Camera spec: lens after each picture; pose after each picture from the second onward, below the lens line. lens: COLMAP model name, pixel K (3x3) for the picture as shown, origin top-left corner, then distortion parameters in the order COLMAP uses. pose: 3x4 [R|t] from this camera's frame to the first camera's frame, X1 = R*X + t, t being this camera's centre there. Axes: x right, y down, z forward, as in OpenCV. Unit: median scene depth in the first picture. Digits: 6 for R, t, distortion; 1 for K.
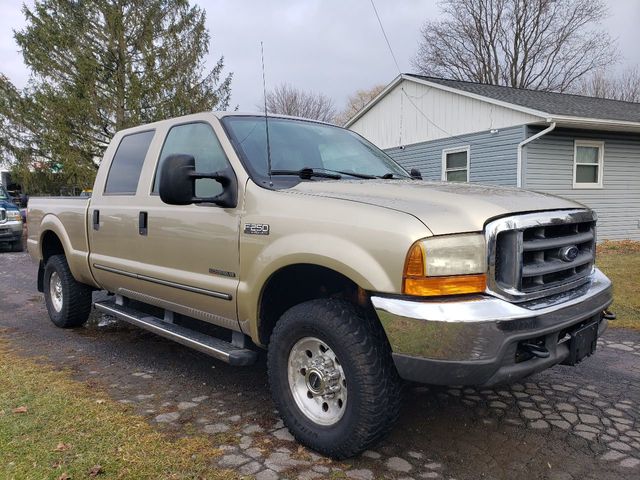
lens RADIAL K [[499.7, 0, 318.3], [0, 499.7, 239.0], [0, 0, 1]] dist [0.006345, 0.003600]
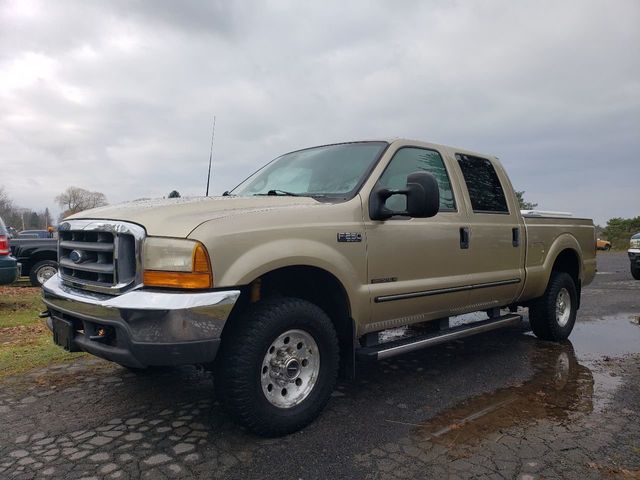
lens RADIAL K [[499.7, 0, 318.5], [0, 499.7, 241.1], [0, 0, 1]] dist [0.006345, 0.003600]
pose [[-0.018591, 0.037742, -0.999115, 1.375250], [-0.072286, 0.996621, 0.038993, -0.085982], [0.997211, 0.072947, -0.015800, 1.305478]]
